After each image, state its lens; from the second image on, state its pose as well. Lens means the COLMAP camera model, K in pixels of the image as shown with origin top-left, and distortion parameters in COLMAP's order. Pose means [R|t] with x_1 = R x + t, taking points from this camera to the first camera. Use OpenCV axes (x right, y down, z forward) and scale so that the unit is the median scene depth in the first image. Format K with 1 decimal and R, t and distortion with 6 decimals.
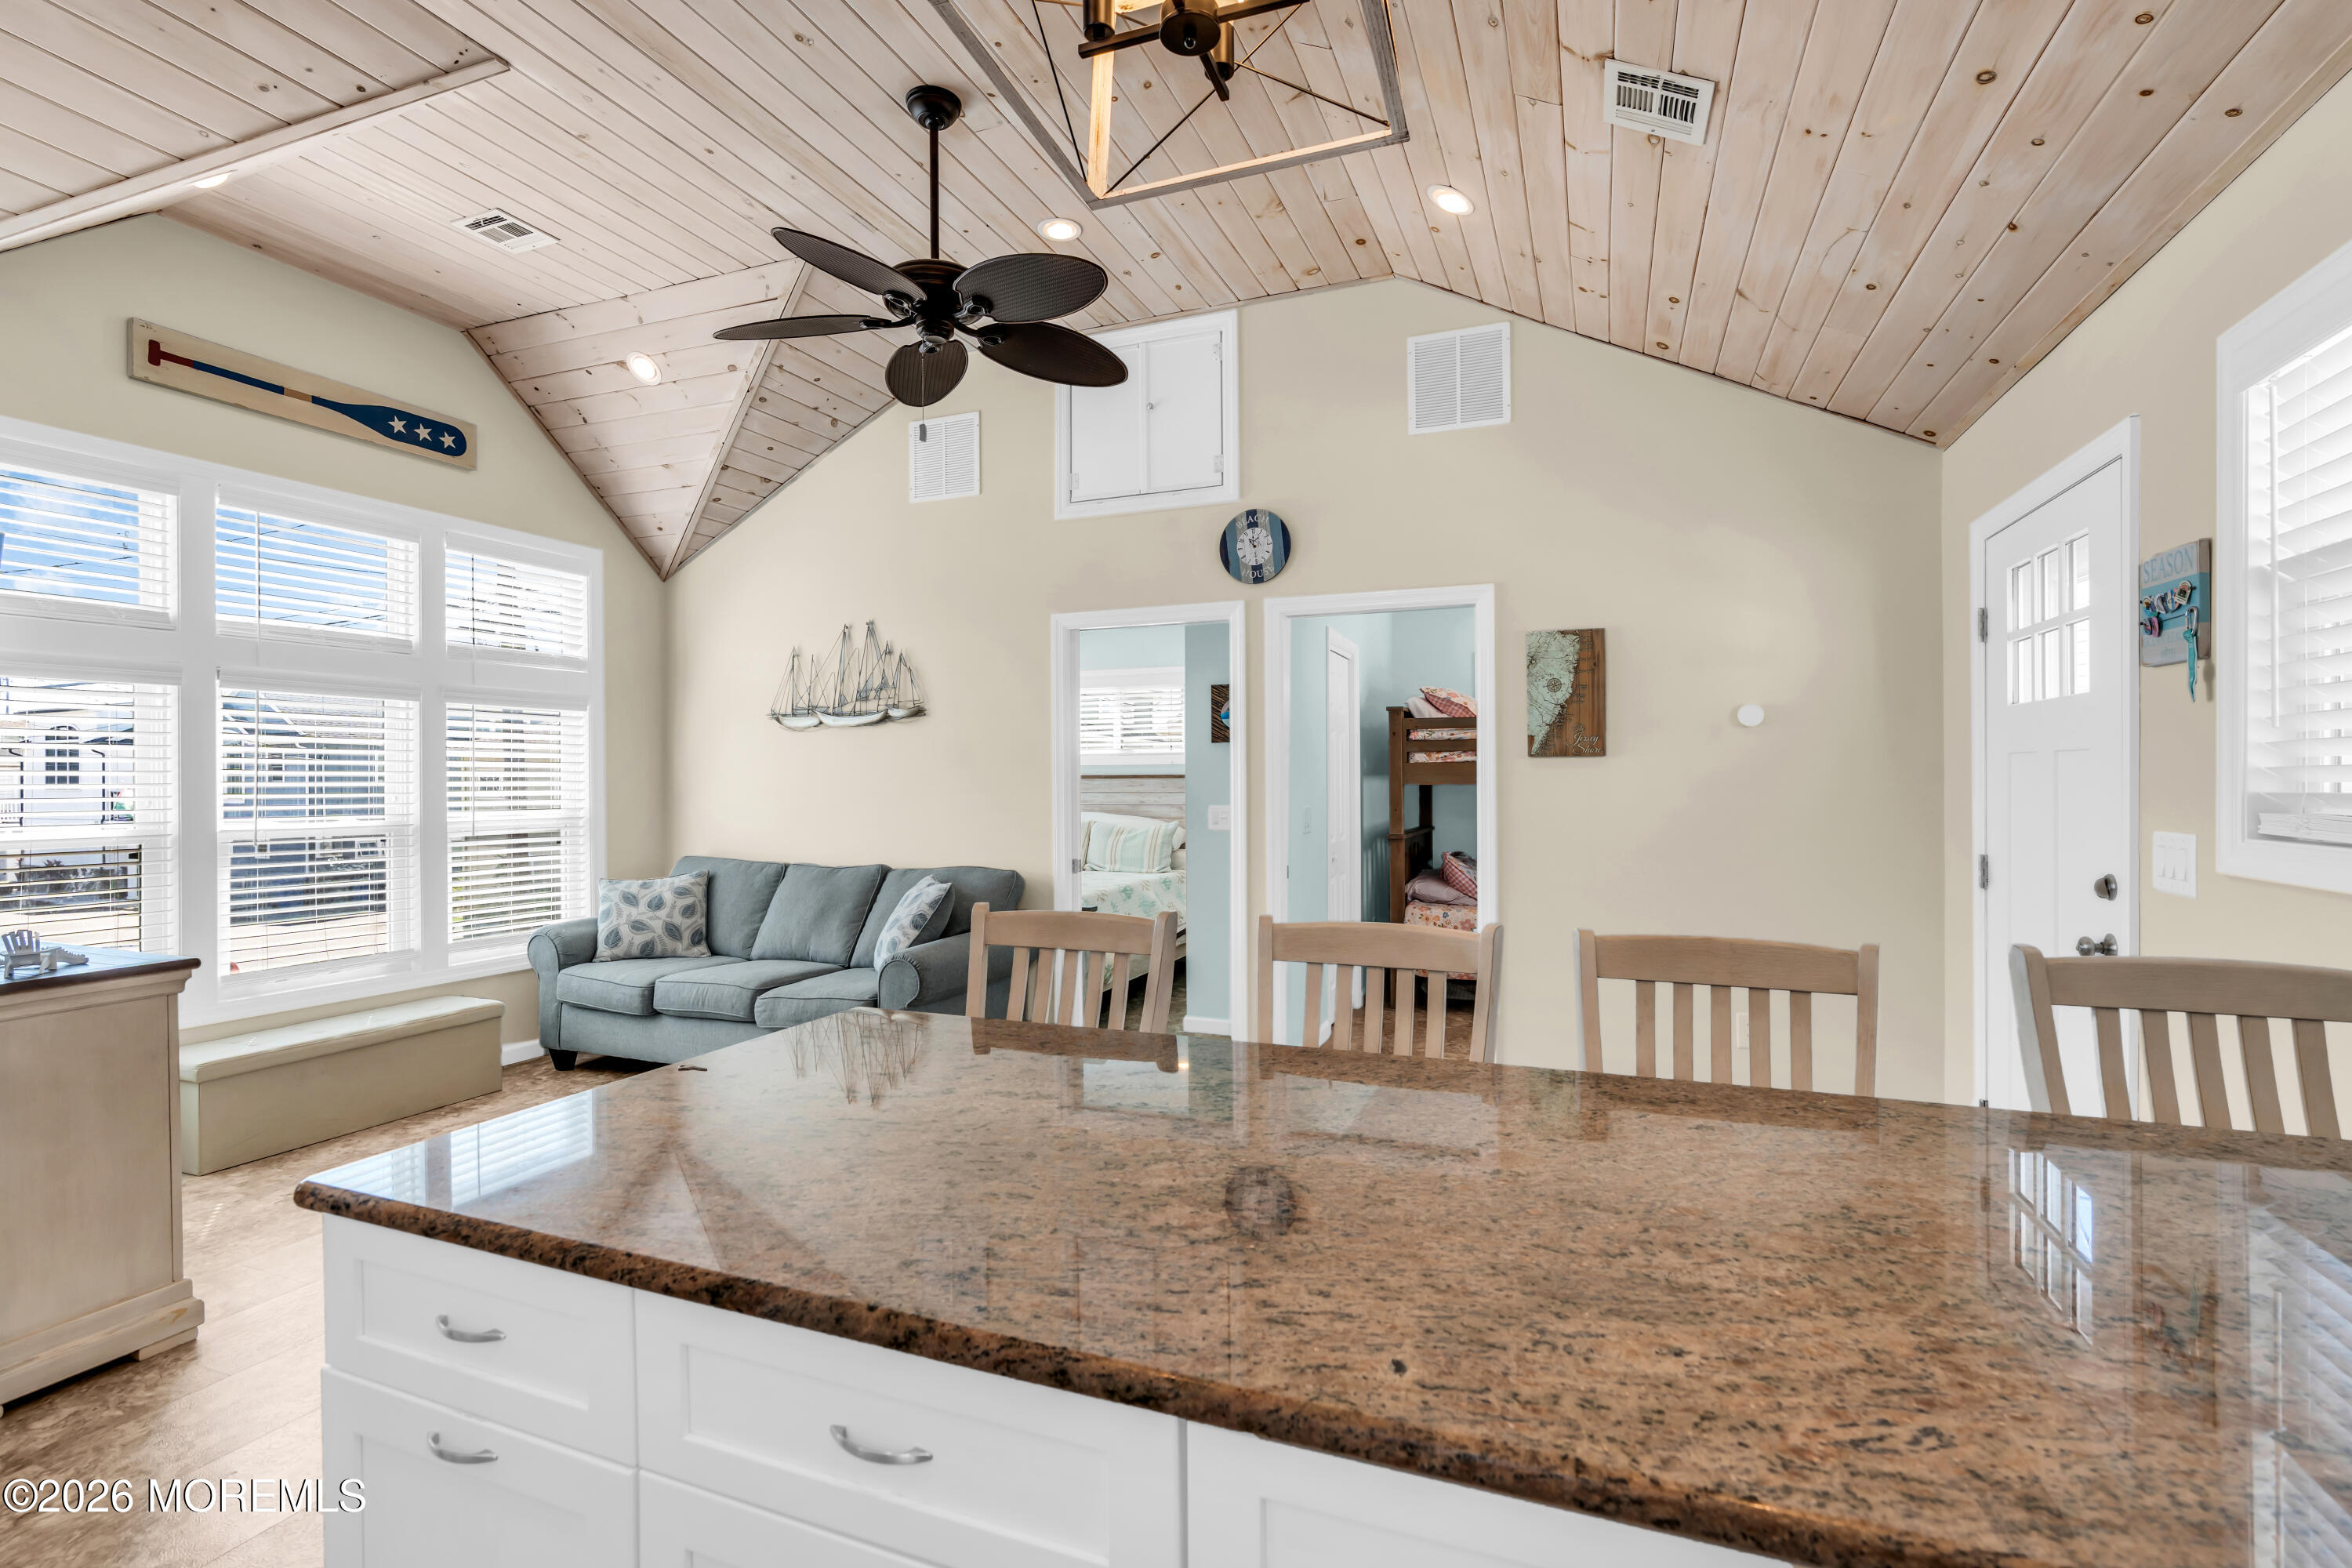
lens RADIAL K [[1053.9, 0, 1176.1], [0, 1053.9, 780.6], [0, 0, 1]] dist [-0.012903, 0.004508]
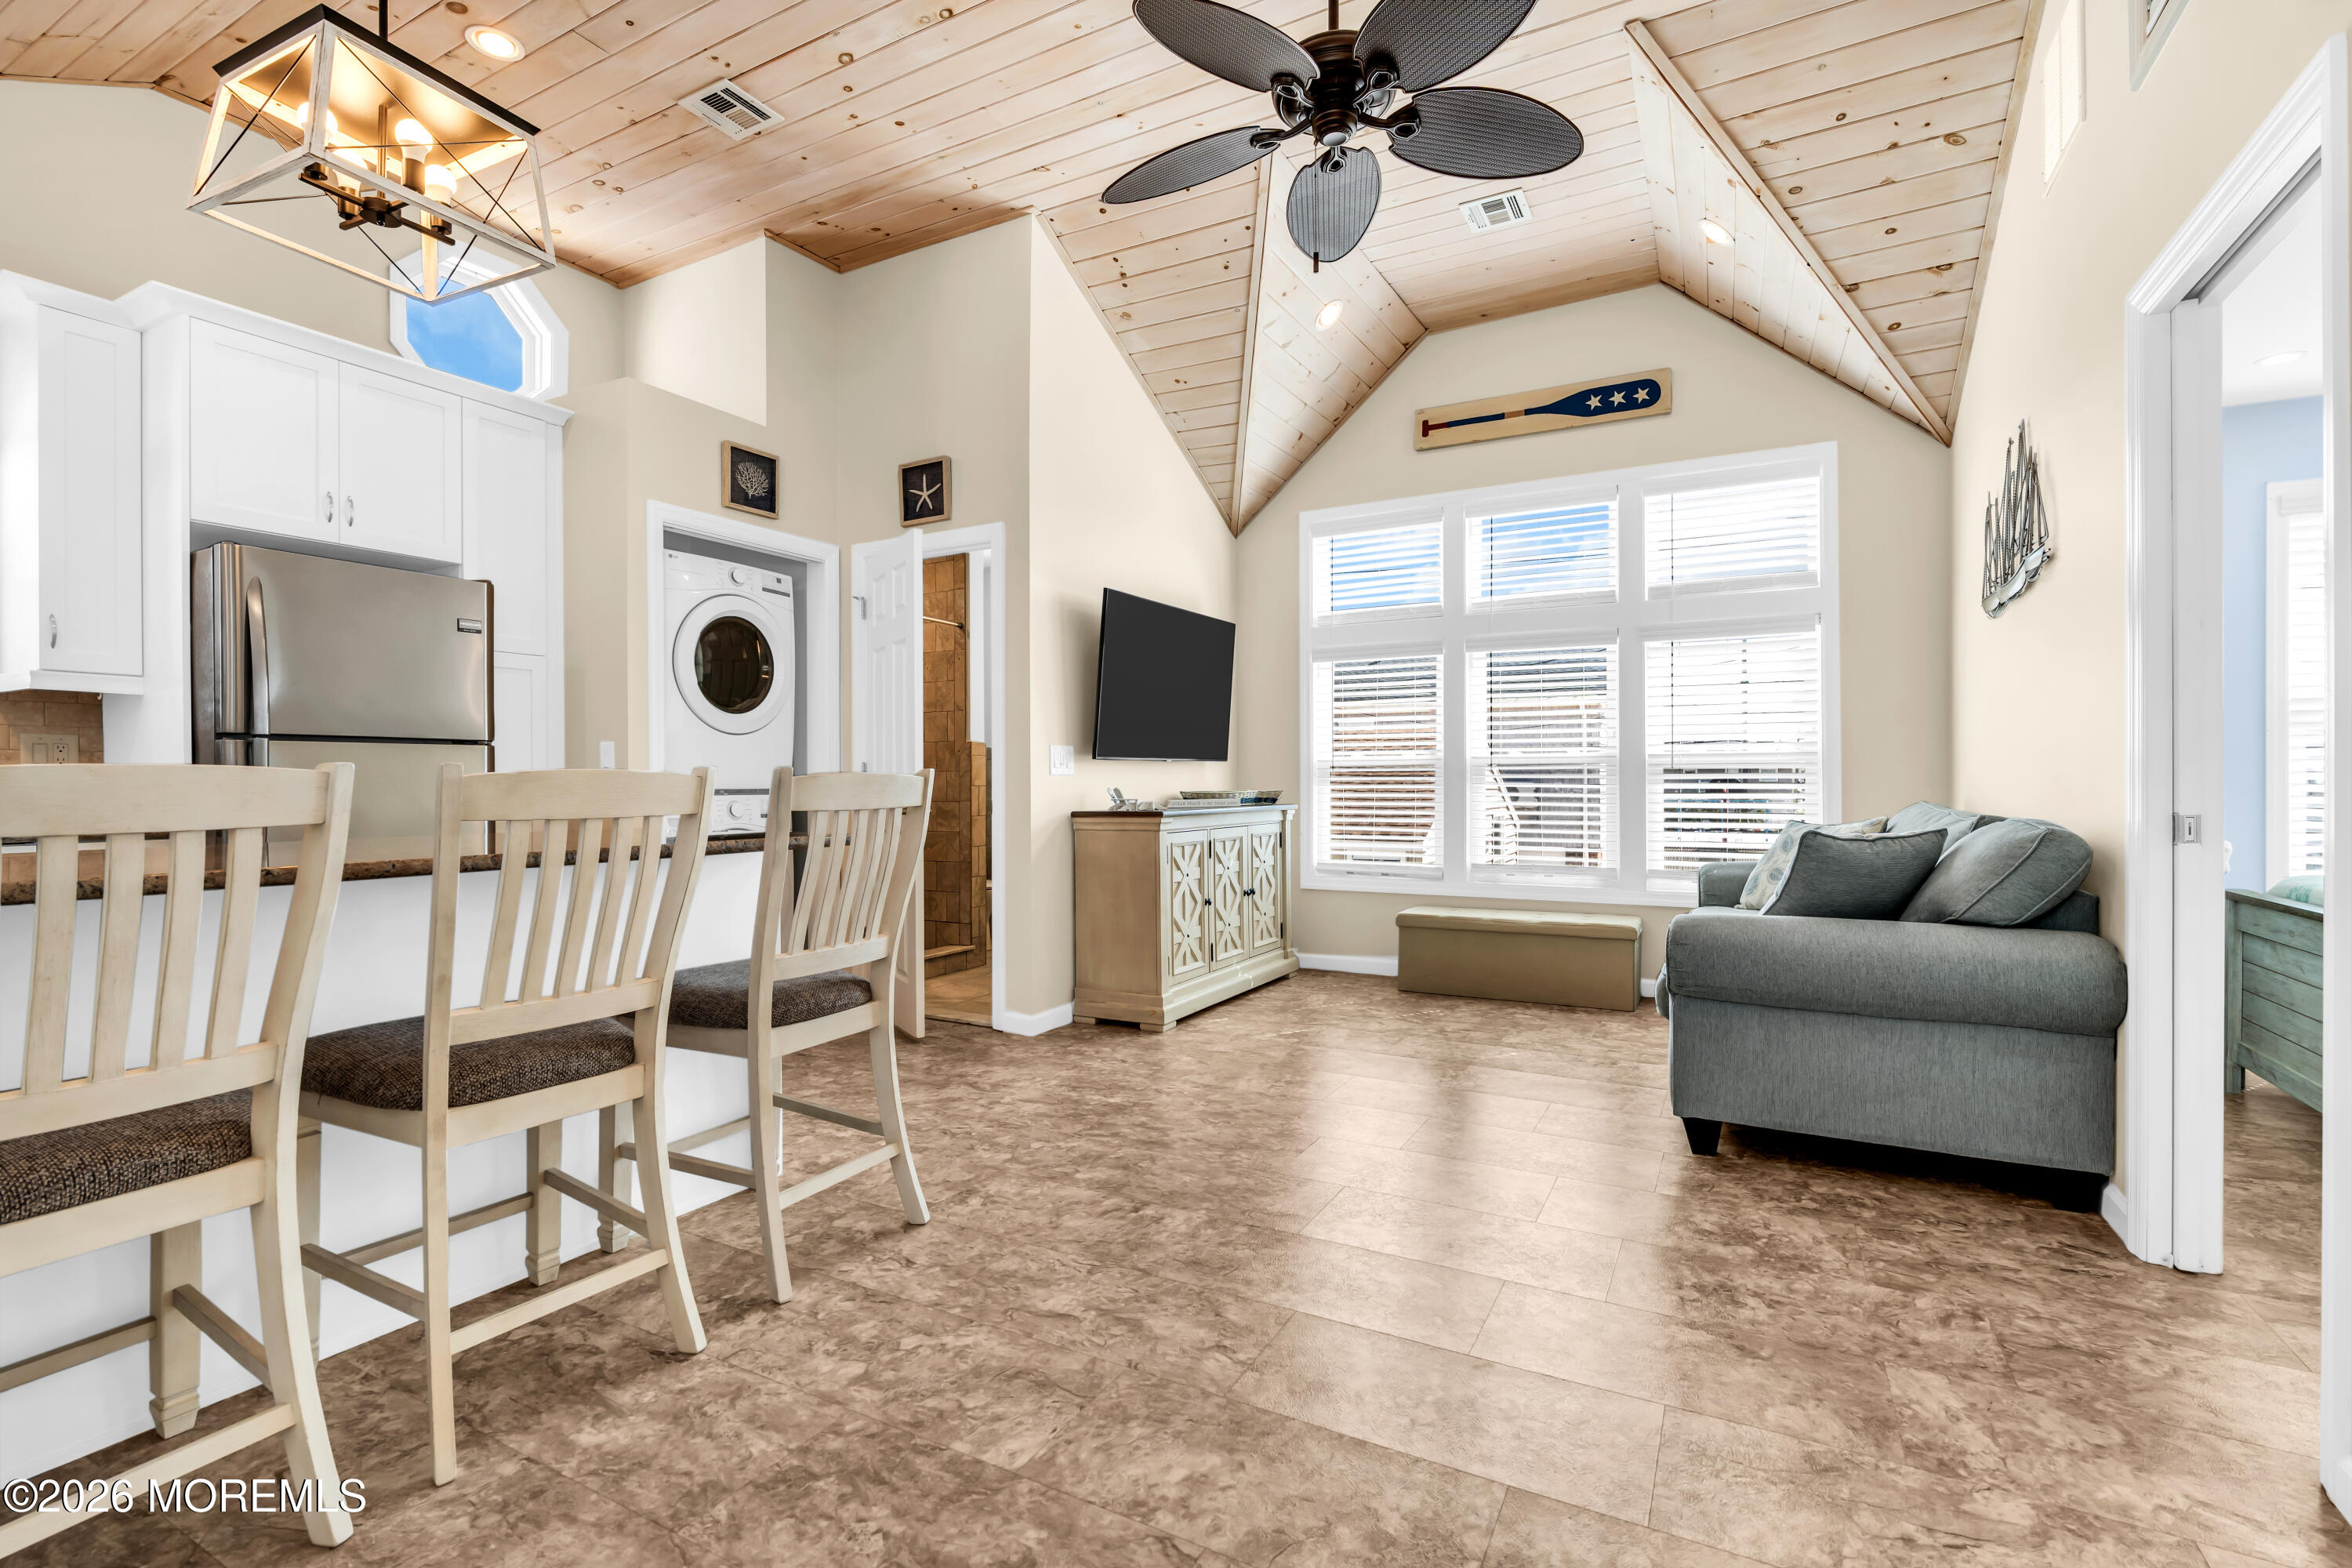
lens RADIAL K [[1053.9, 0, 1177.7], [0, 1053.9, 779.5], [0, 0, 1]] dist [-0.012903, 0.004508]
pose [[-0.115427, 0.004788, -0.993304, 0.414159], [0.004350, 0.999981, 0.004315, 0.058076], [0.993306, -0.003823, -0.115445, 0.647109]]
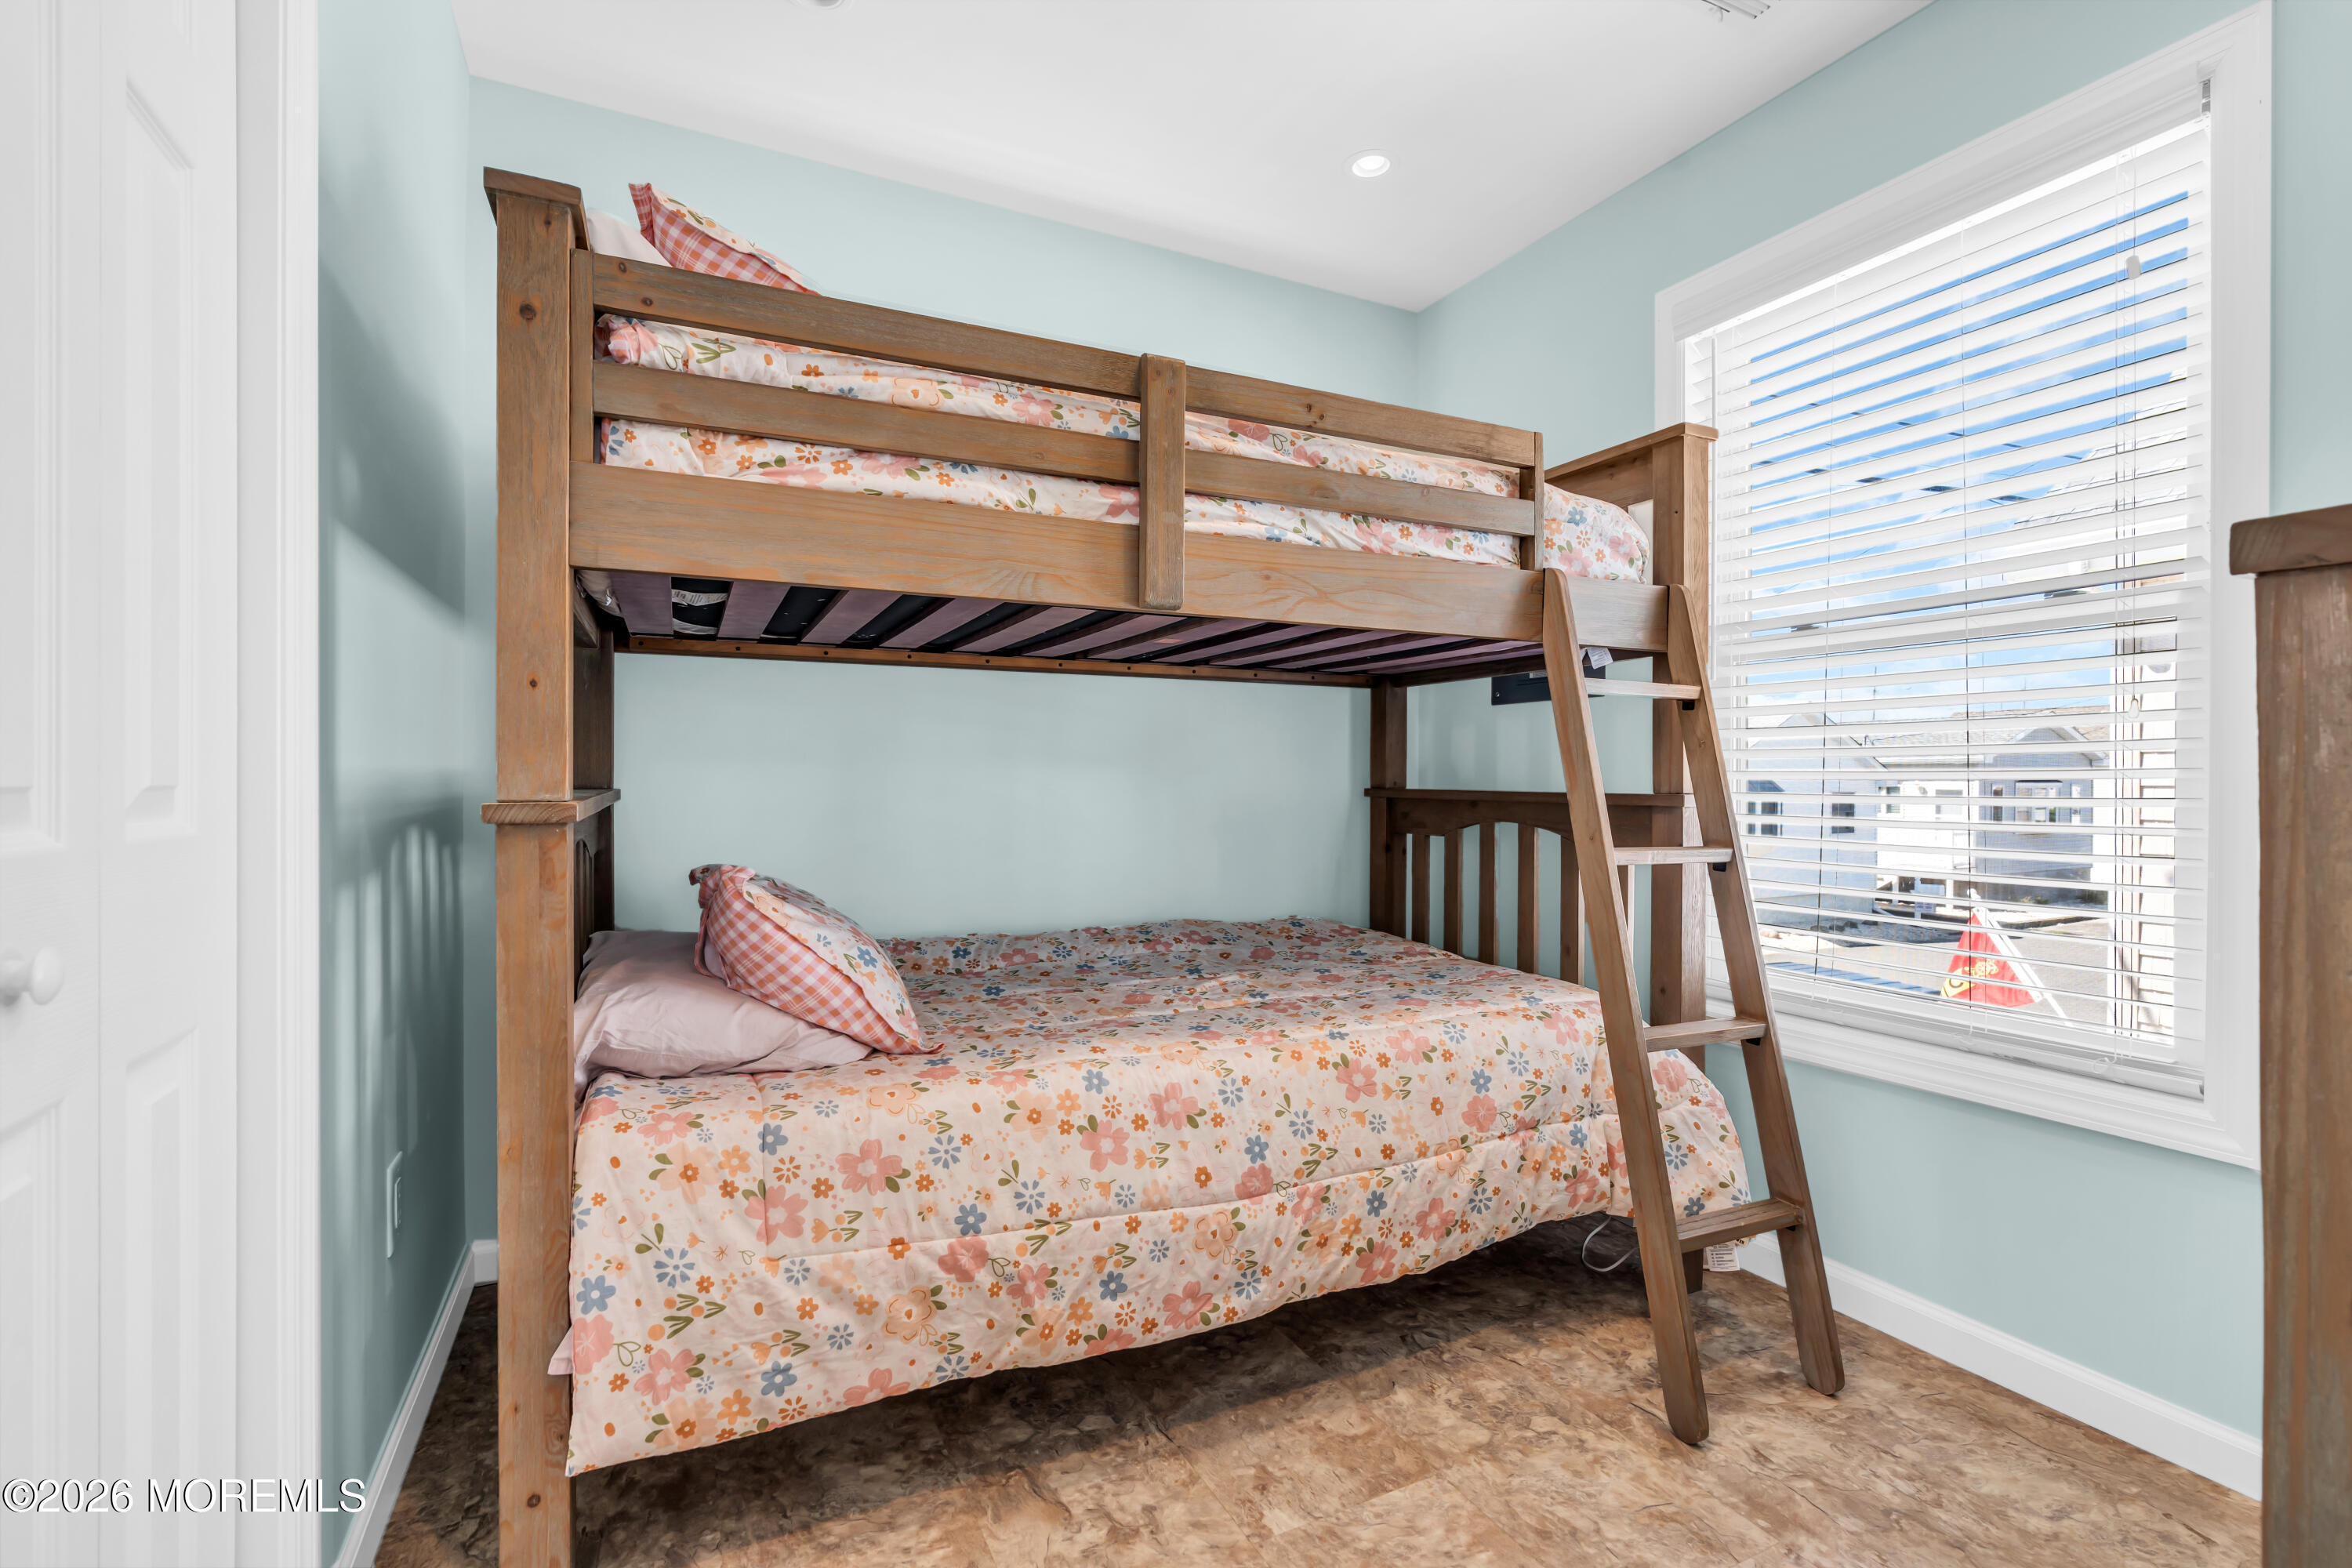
lens RADIAL K [[1053.9, 0, 1176.4], [0, 1053.9, 789.8], [0, 0, 1]] dist [-0.012903, 0.004508]
pose [[0.664415, 0.000144, 0.747364, 0.178648], [-0.007419, 0.999952, 0.006403, 0.059950], [-0.747327, -0.009799, 0.664384, 0.992401]]
